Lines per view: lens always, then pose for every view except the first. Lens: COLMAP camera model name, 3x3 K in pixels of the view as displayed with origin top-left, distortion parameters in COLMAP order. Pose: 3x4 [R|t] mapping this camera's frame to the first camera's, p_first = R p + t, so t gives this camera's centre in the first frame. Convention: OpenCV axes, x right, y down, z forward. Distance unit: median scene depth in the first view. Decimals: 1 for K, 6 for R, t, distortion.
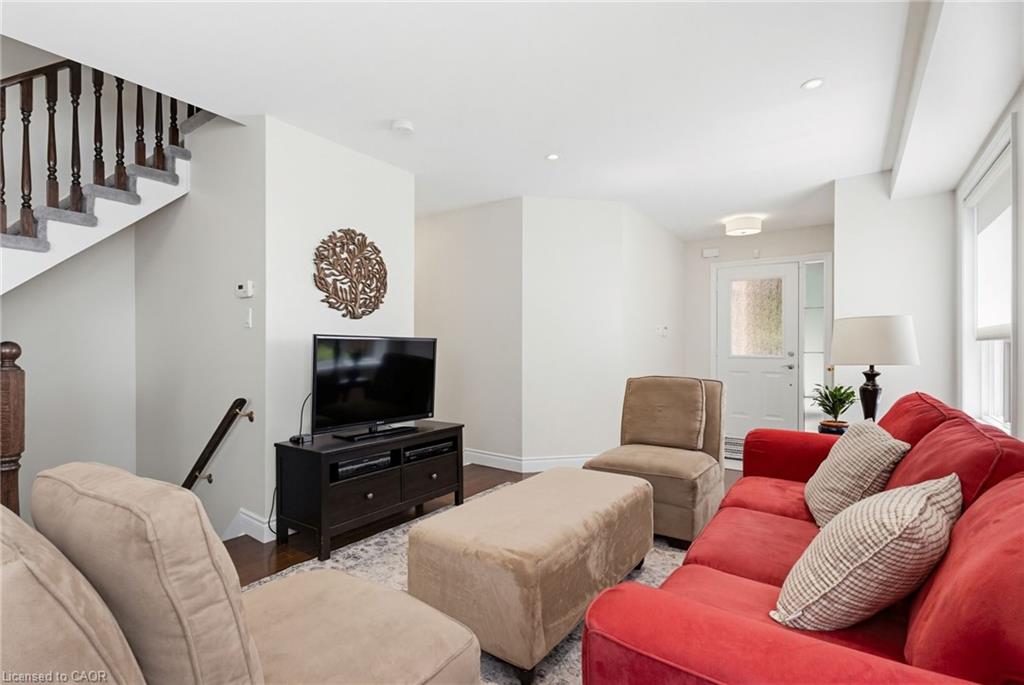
lens RADIAL K [[489.2, 0, 512.0], [0, 489.2, 342.5], [0, 0, 1]] dist [0.000638, 0.000332]
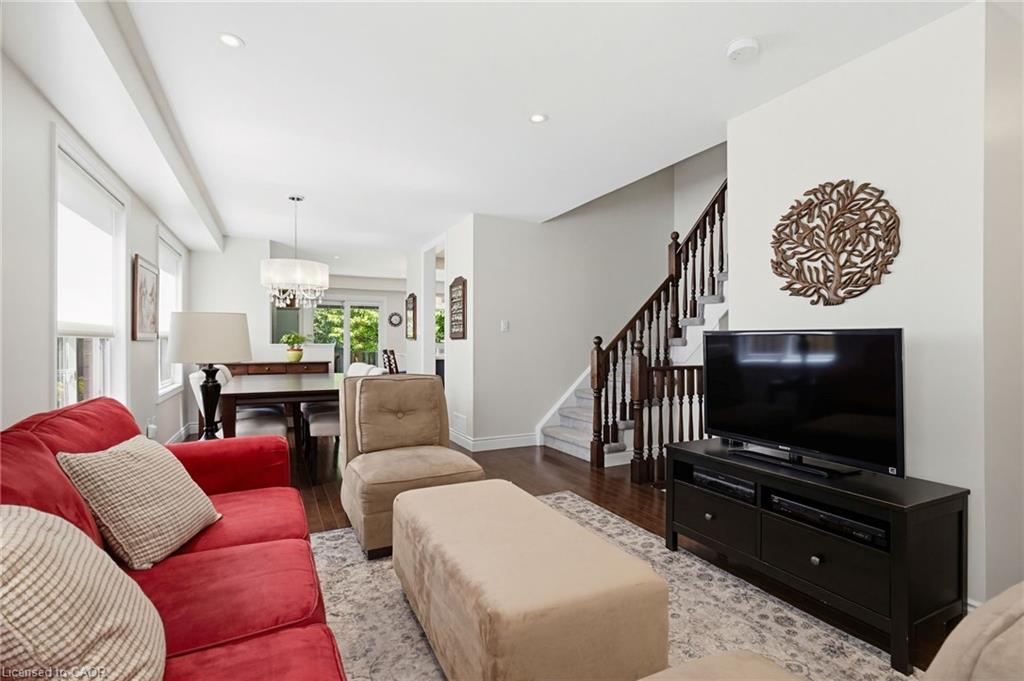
lens RADIAL K [[489.2, 0, 512.0], [0, 489.2, 340.5], [0, 0, 1]] dist [0.000638, 0.000332]
pose [[-0.490666, -0.007683, -0.871314, 0.544081], [0.001643, 0.999951, -0.009743, 0.009727], [0.871346, -0.006212, -0.490629, 0.965702]]
